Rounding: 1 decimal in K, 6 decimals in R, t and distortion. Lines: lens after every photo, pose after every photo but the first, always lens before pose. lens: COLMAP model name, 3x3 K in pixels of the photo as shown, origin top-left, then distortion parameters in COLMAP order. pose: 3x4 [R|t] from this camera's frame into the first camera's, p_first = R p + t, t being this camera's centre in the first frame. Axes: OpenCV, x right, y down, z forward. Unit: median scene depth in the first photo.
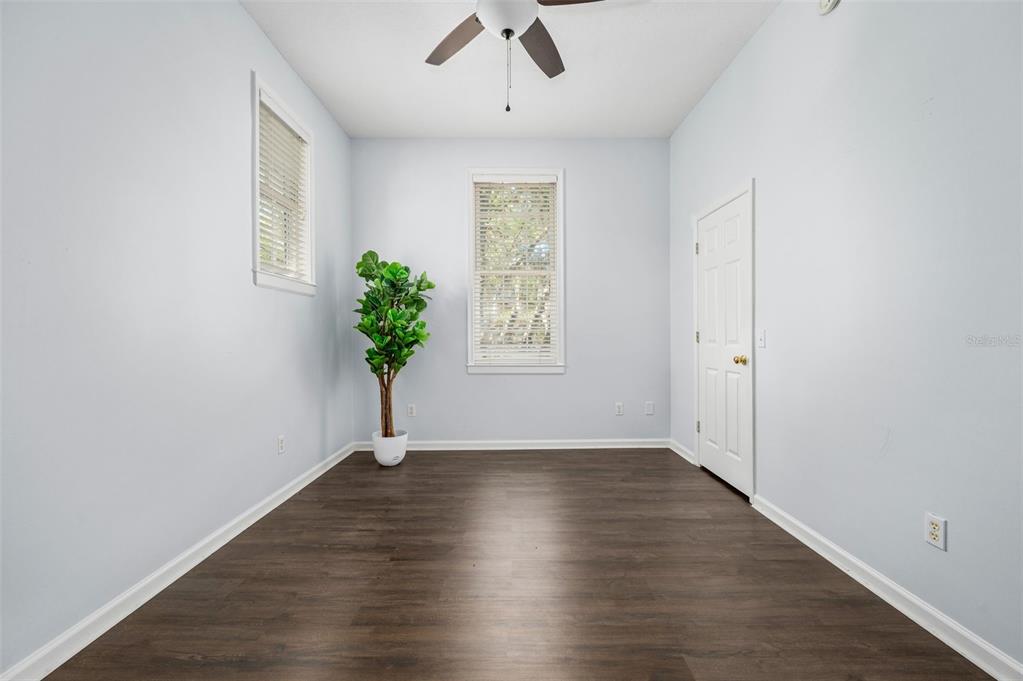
lens RADIAL K [[410.3, 0, 511.5], [0, 410.3, 340.5], [0, 0, 1]] dist [0.001619, -0.000312]
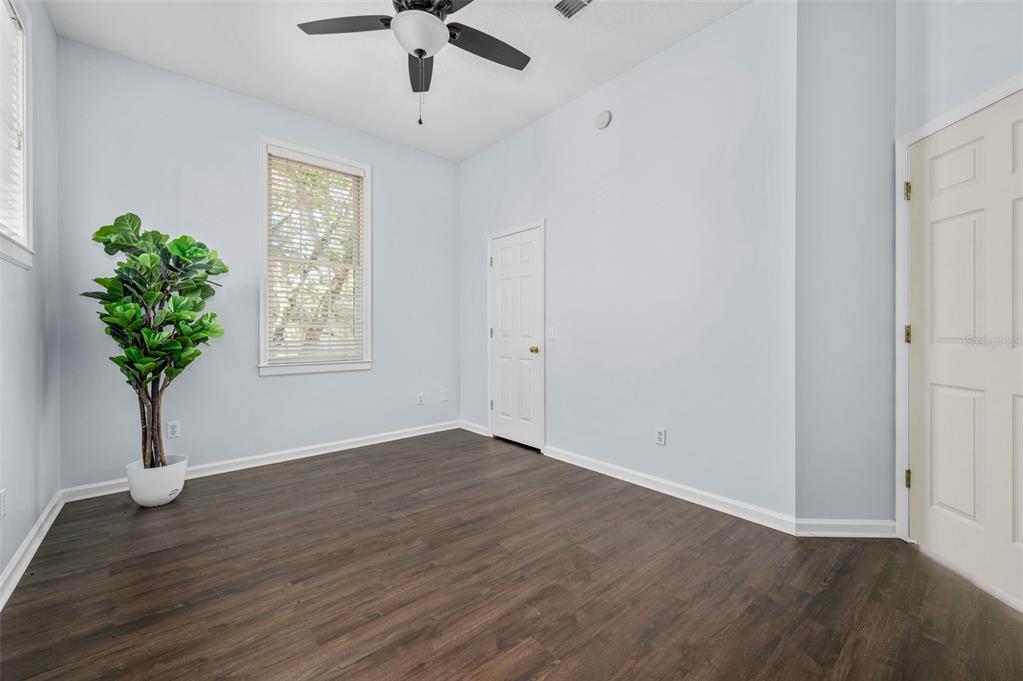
lens RADIAL K [[420.5, 0, 509.1], [0, 420.5, 336.4], [0, 0, 1]] dist [-0.000200, -0.000231]
pose [[0.754896, -0.005468, 0.655822, -0.329533], [0.006654, 0.999978, 0.000679, 0.002295], [-0.655811, 0.003851, 0.754916, 0.004732]]
